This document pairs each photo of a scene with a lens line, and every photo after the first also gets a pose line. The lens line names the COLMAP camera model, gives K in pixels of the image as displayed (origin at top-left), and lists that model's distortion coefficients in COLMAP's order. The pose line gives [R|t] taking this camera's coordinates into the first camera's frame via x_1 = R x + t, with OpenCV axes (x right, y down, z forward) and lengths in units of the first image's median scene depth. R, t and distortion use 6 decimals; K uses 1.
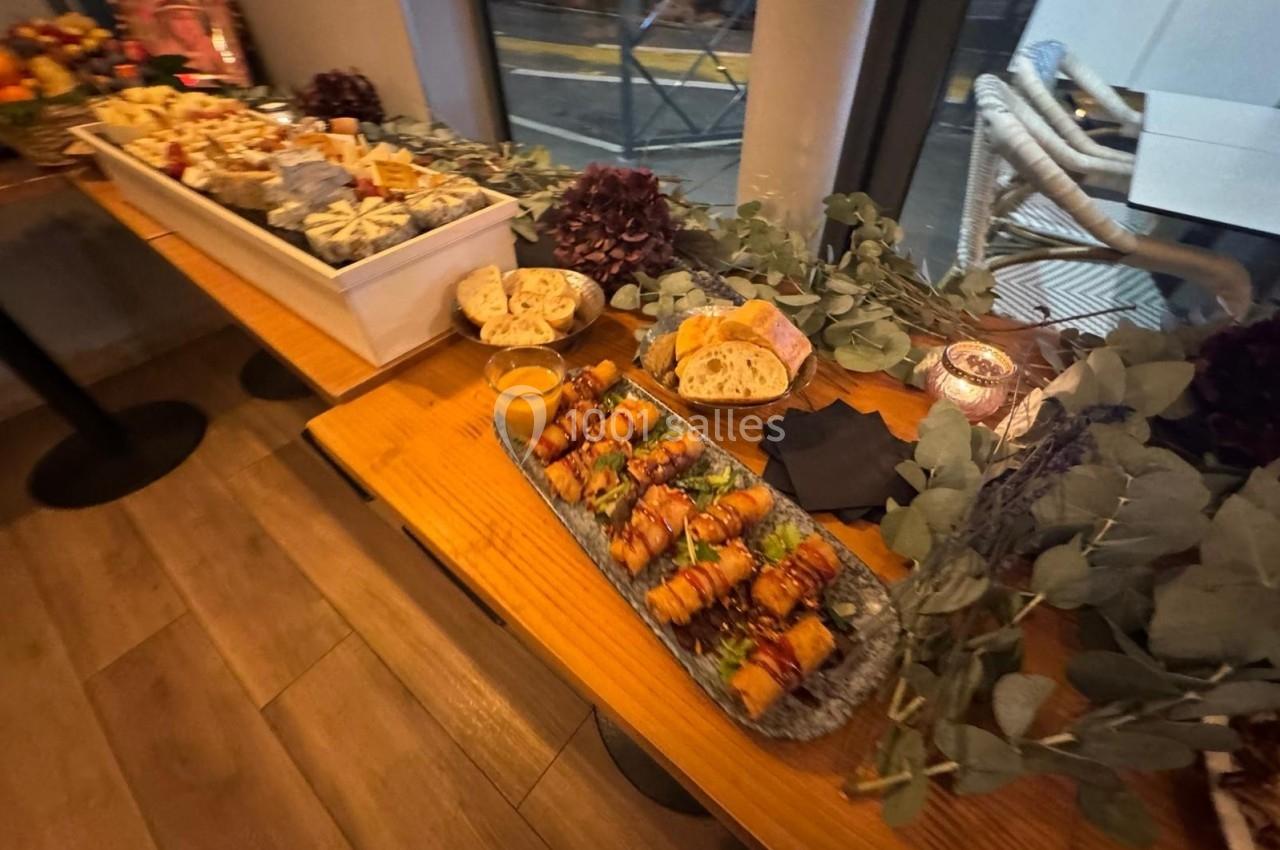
lens RADIAL K [[517.2, 0, 638.4], [0, 517.2, 424.3], [0, 0, 1]] dist [0.000513, -0.001153]
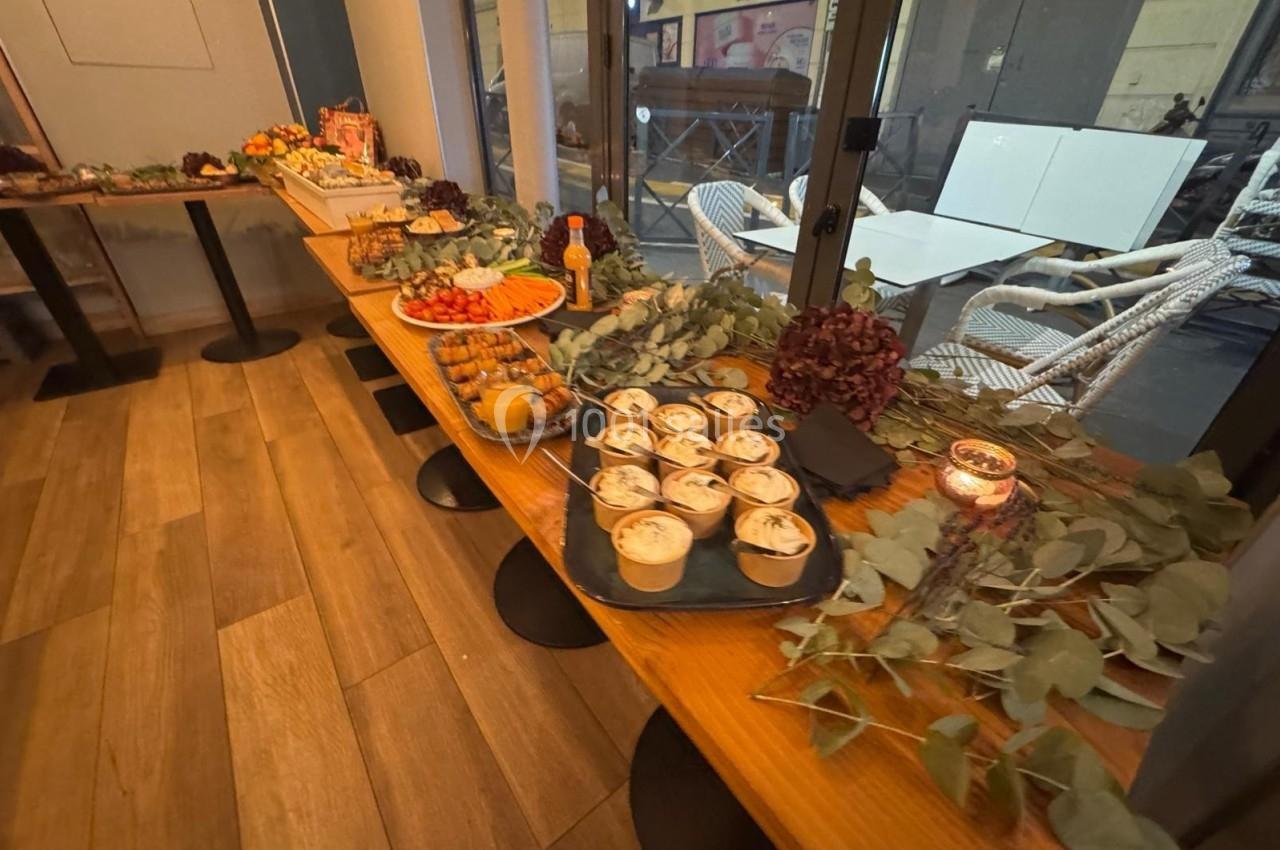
lens RADIAL K [[517.2, 0, 639.0], [0, 517.2, 424.0], [0, 0, 1]] dist [0.000513, -0.001153]
pose [[0.971405, 0.155328, -0.179568, 0.934445], [-0.189645, 0.962654, -0.193214, 0.598366], [0.142851, 0.221744, 0.964585, -0.652353]]
